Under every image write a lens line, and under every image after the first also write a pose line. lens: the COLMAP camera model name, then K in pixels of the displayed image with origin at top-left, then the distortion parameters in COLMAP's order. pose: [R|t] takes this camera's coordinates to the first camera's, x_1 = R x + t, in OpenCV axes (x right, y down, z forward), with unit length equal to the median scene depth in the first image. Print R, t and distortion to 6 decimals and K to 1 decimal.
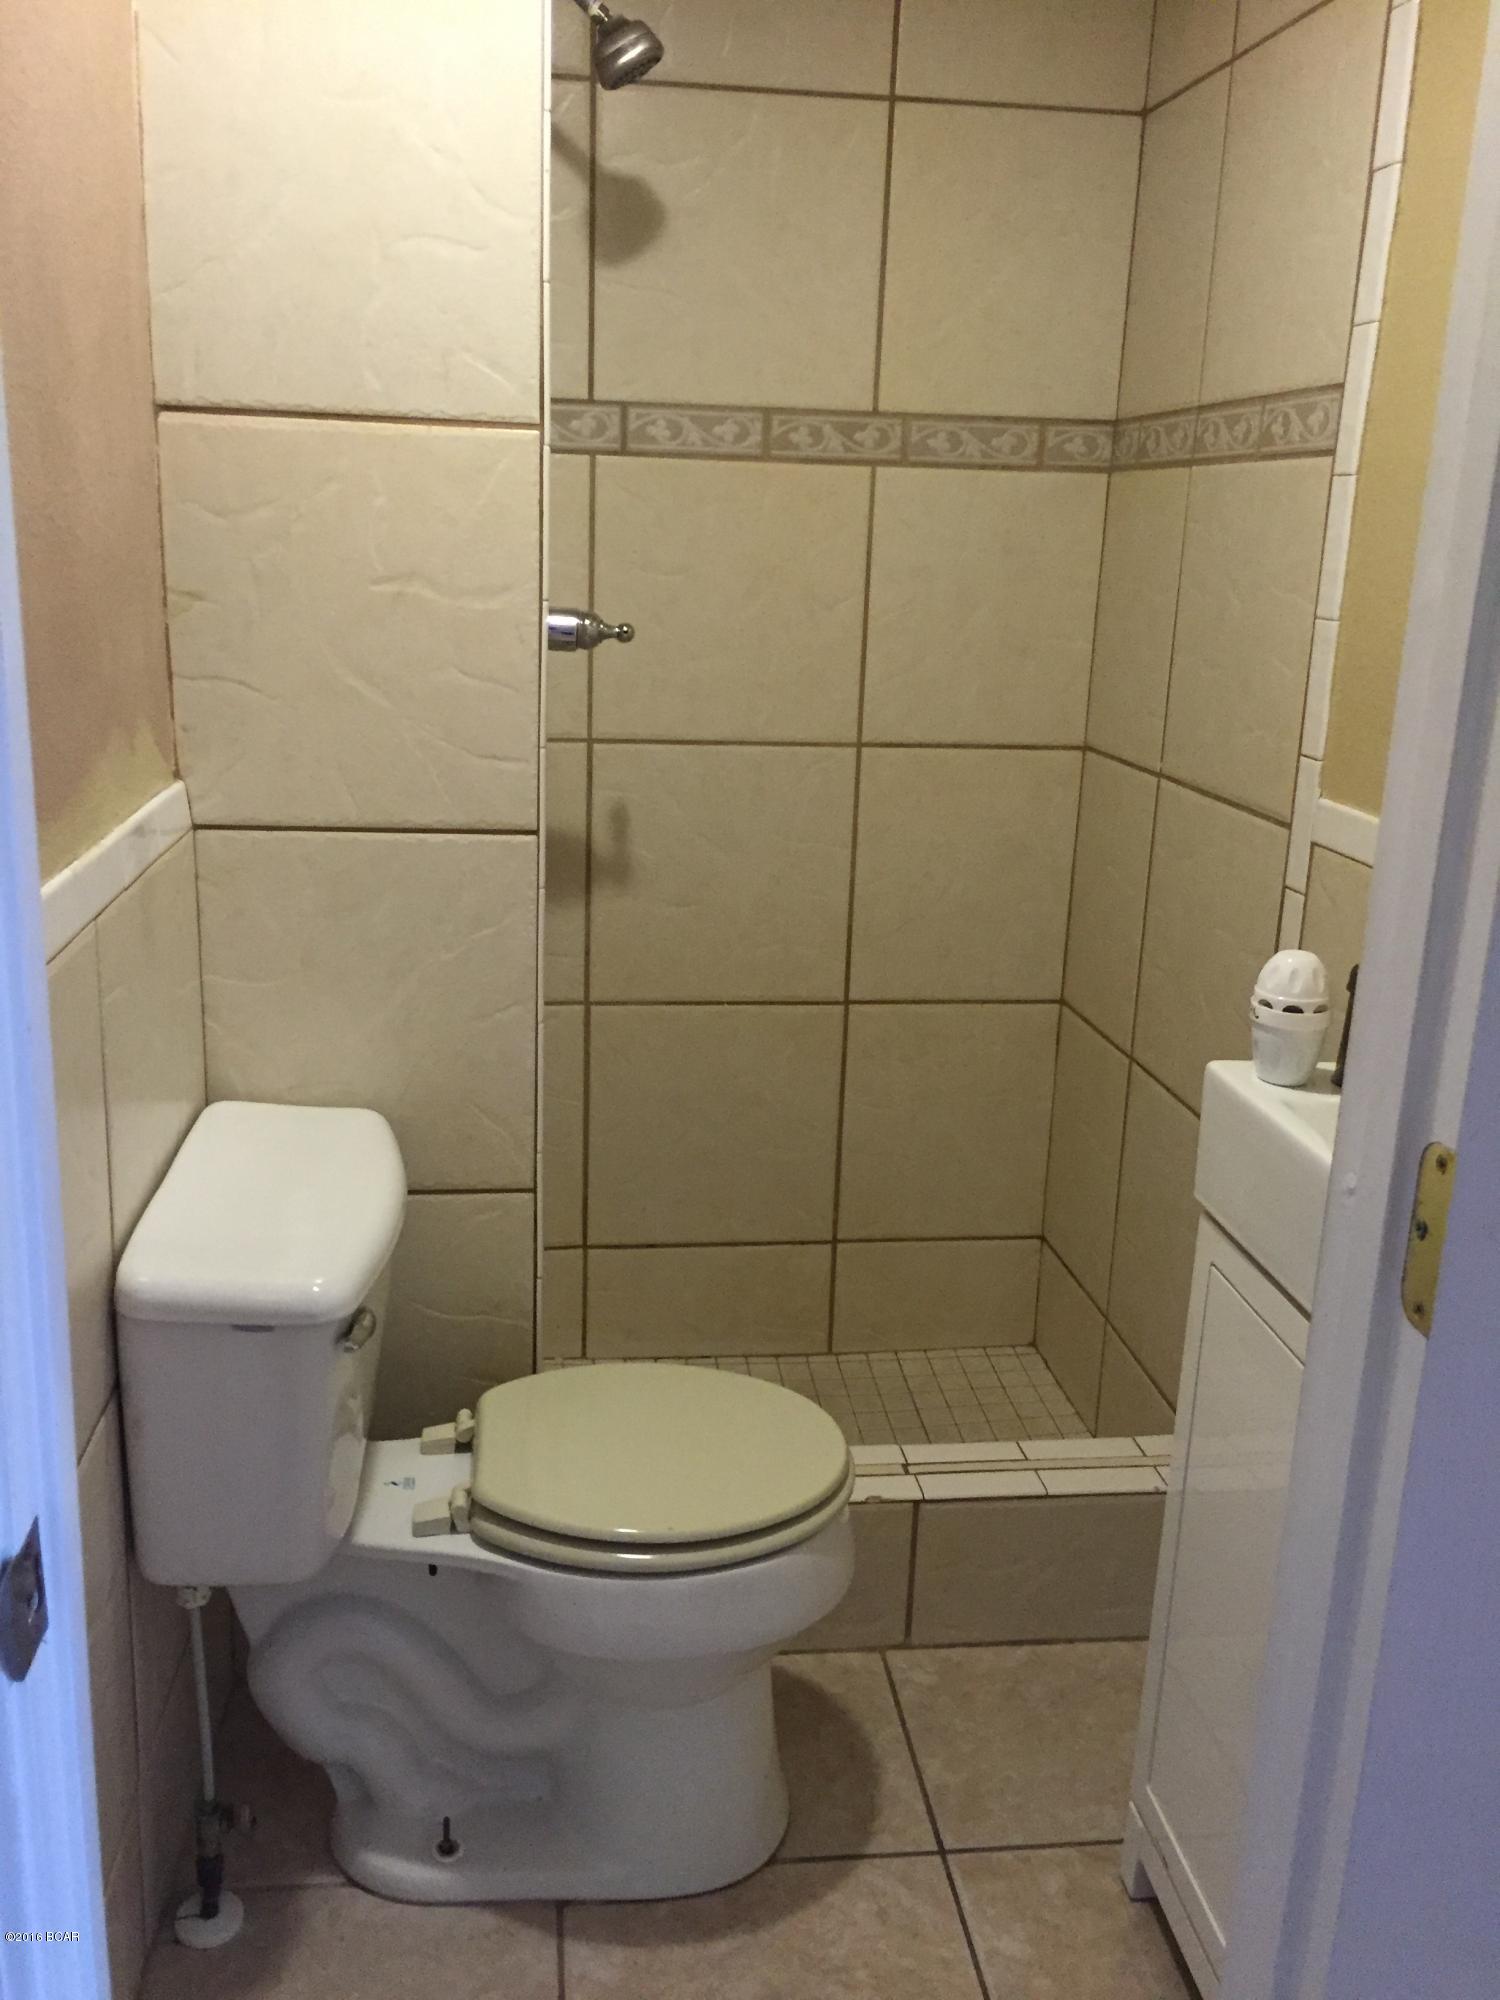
lens RADIAL K [[1713.5, 0, 758.3], [0, 1713.5, 984.4], [0, 0, 1]] dist [0.079867, -0.107635]
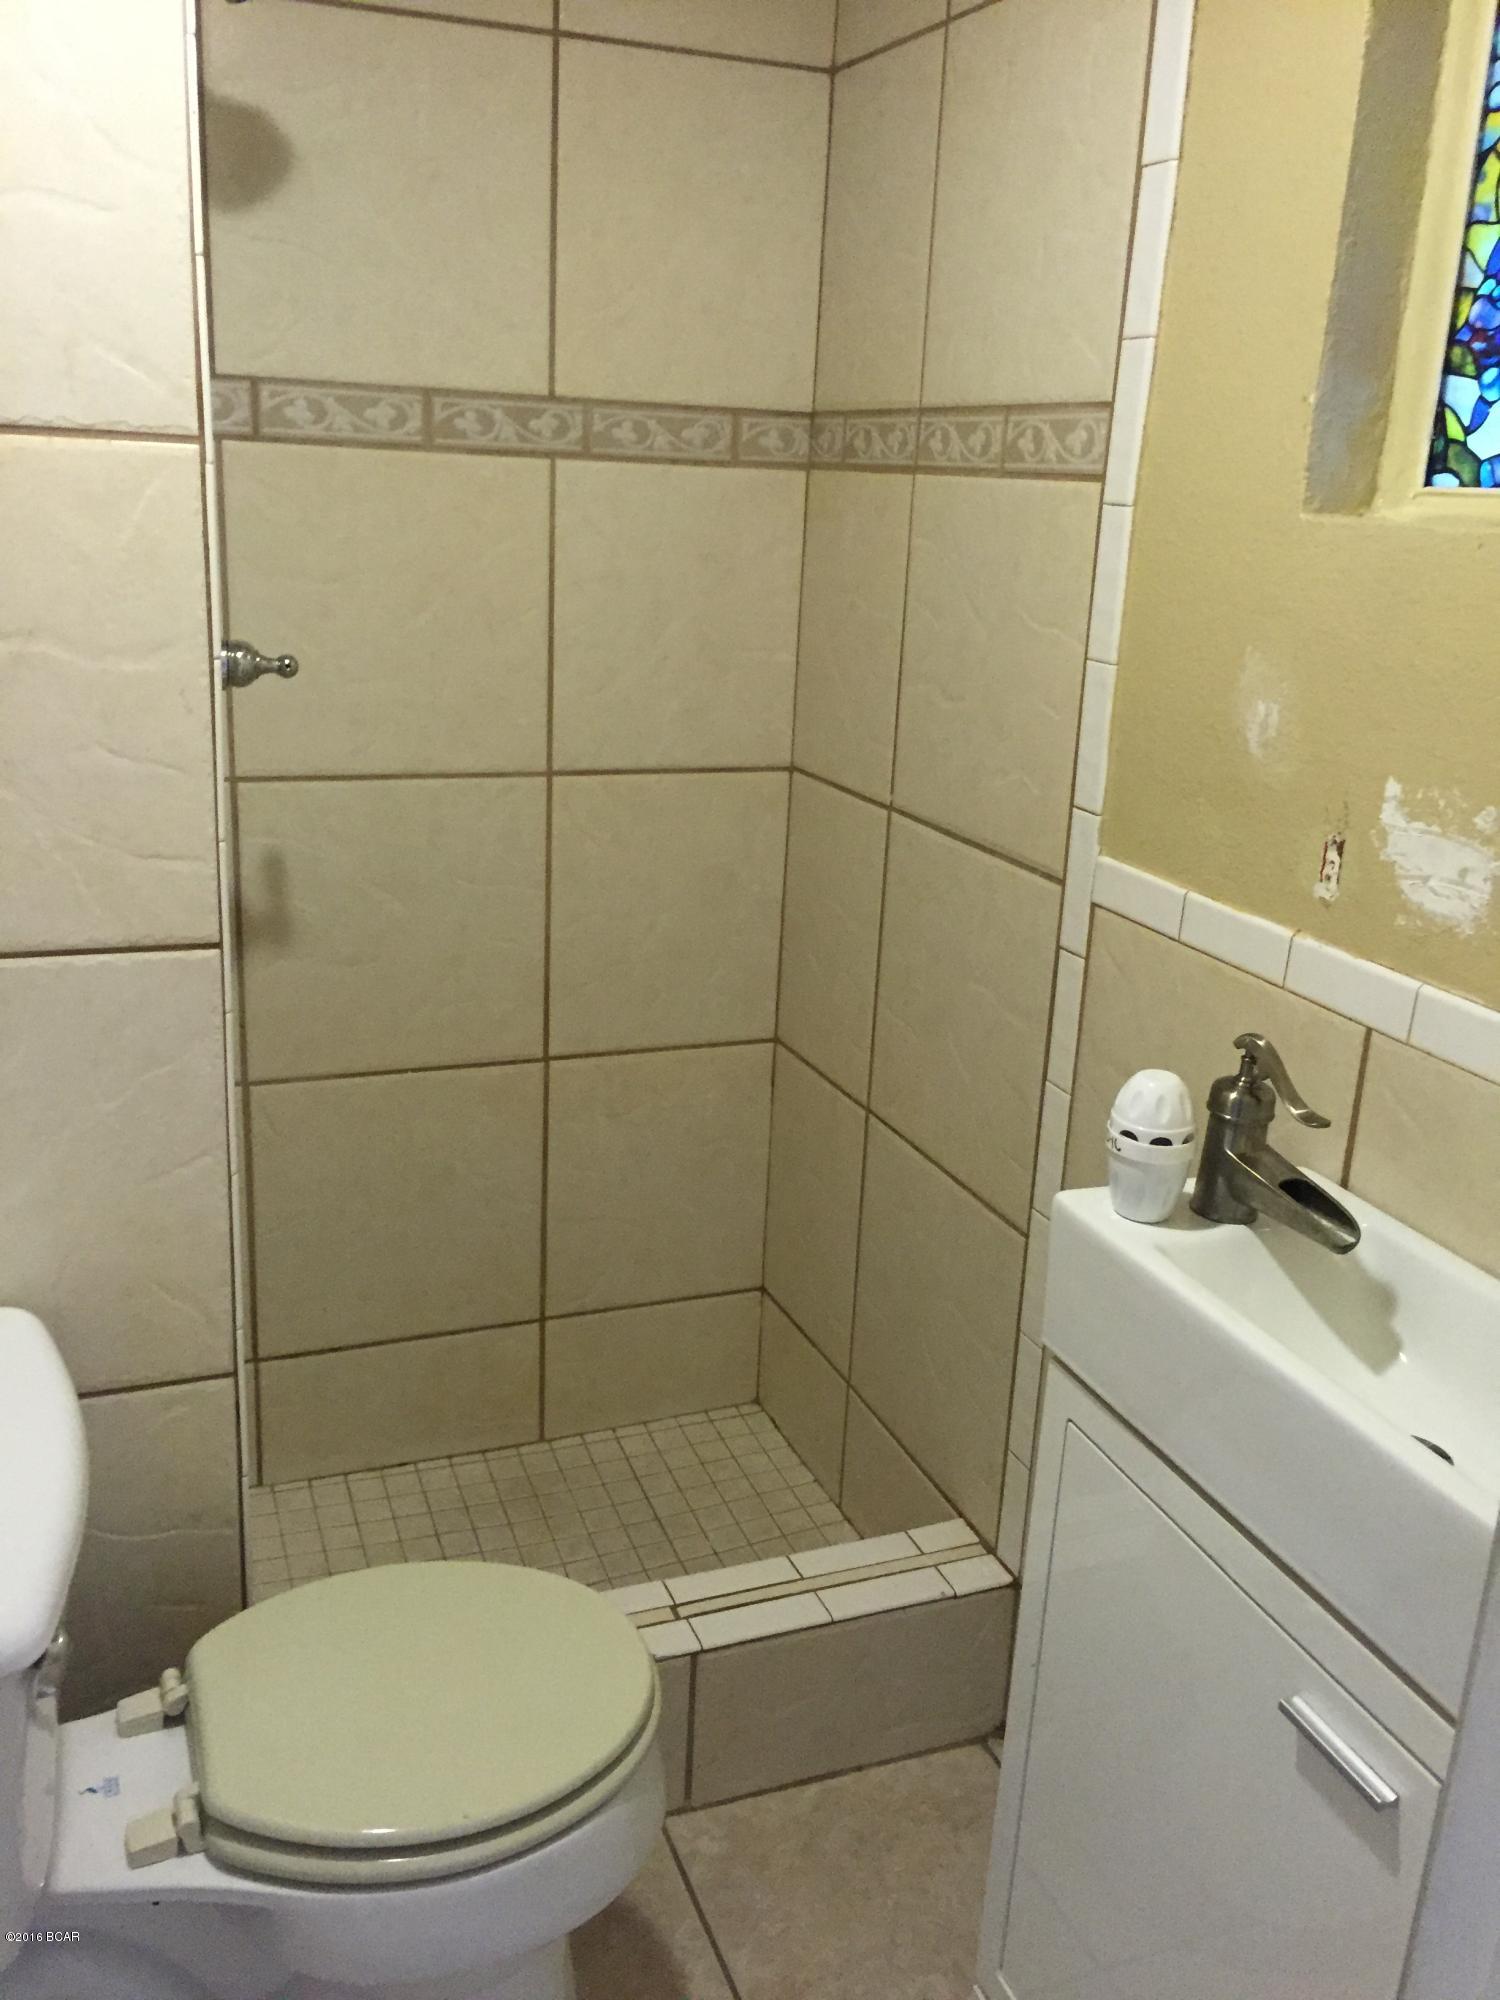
lens RADIAL K [[1713.5, 0, 759.3], [0, 1713.5, 989.8], [0, 0, 1]] dist [0.079867, -0.107635]
pose [[0.969744, -0.058482, 0.237017, -0.065693], [0.048819, 0.997727, 0.046444, -0.079262], [-0.239195, -0.033468, 0.970395, 0.135326]]
